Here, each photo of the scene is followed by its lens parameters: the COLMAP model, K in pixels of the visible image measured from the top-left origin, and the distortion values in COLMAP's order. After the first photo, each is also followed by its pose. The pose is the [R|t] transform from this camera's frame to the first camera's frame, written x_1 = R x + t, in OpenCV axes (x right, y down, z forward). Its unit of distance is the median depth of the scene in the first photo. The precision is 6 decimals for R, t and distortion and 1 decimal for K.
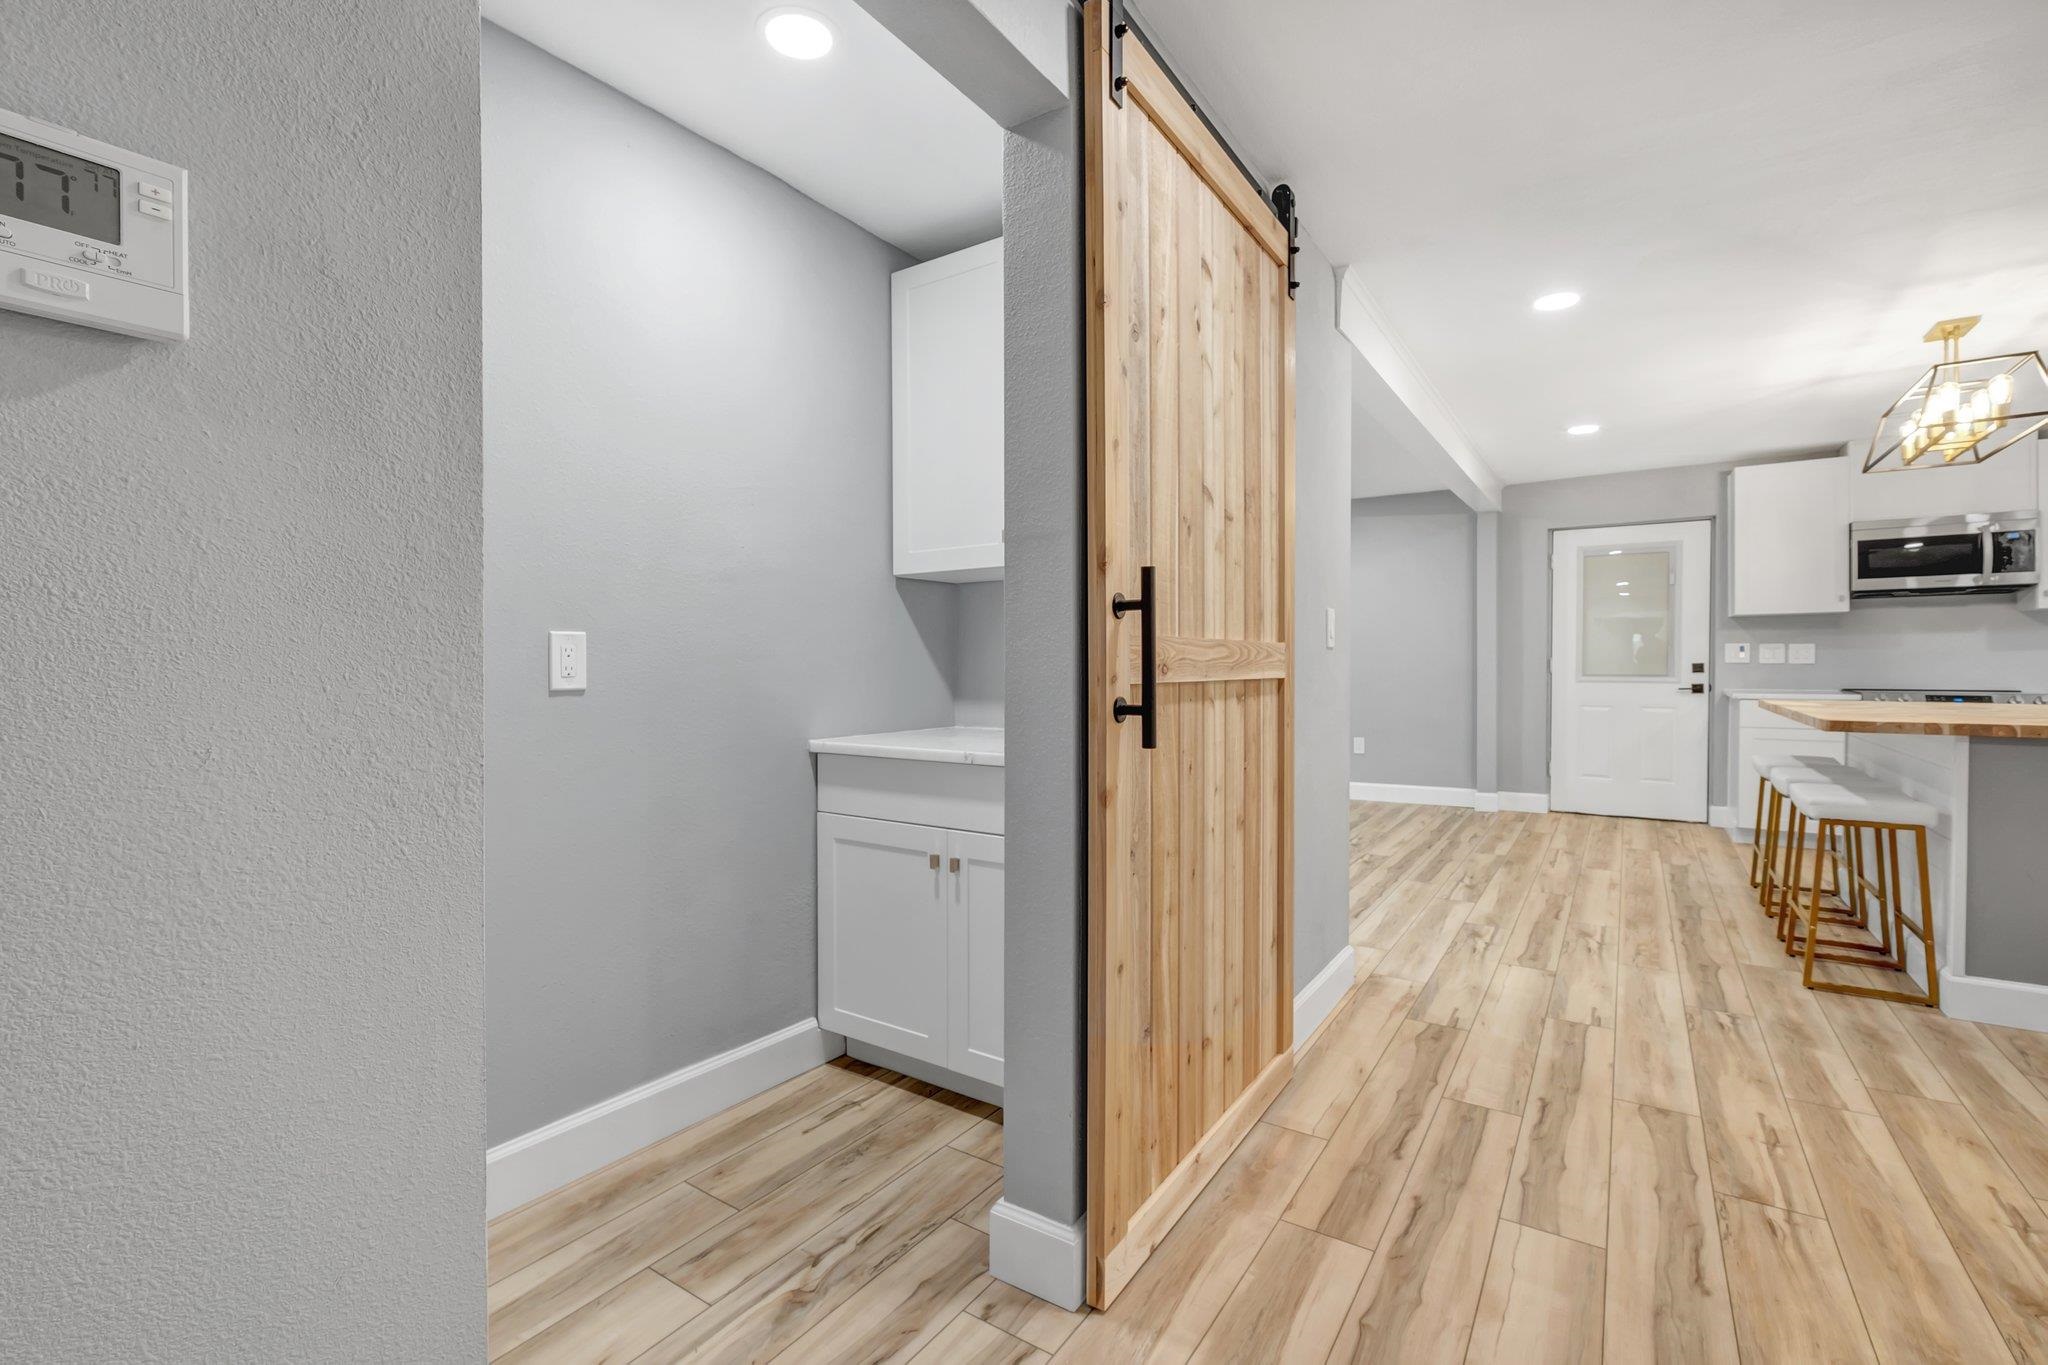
lens RADIAL K [[896.0, 0, 1021.3], [0, 896.0, 679.8], [0, 0, 1]] dist [-0.011621, 0.001608]
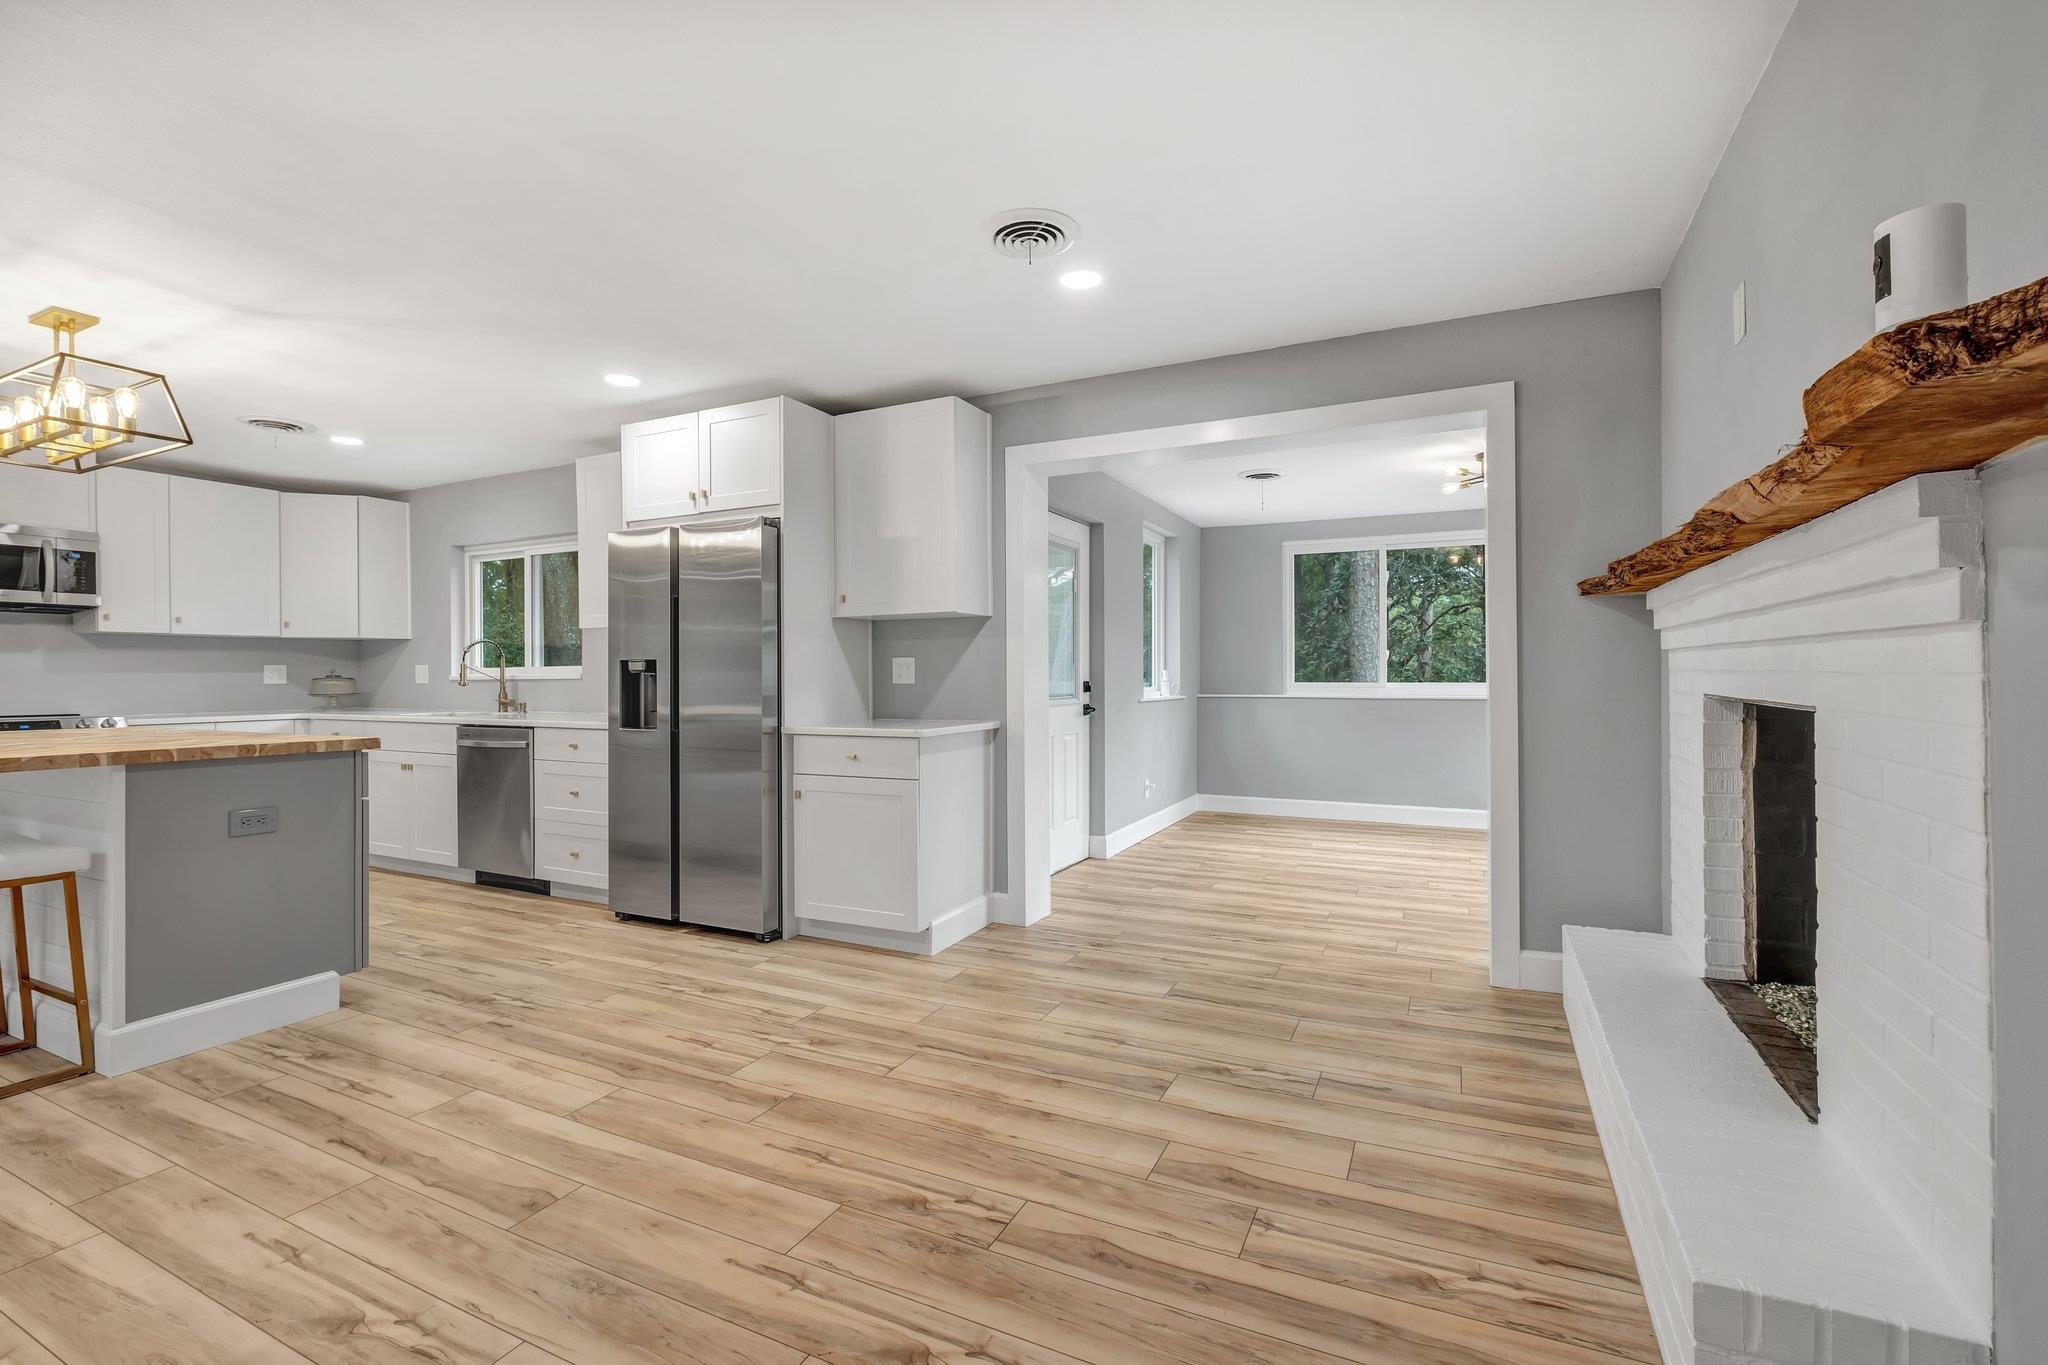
lens RADIAL K [[896.0, 0, 1017.7], [0, 896.0, 672.3], [0, 0, 1]] dist [-0.011621, 0.001608]
pose [[-0.137611, 0.009390, 0.990442, 0.019139], [0.025370, 0.999660, -0.005952, -0.003696], [-0.990161, 0.024309, -0.137803, 0.189429]]
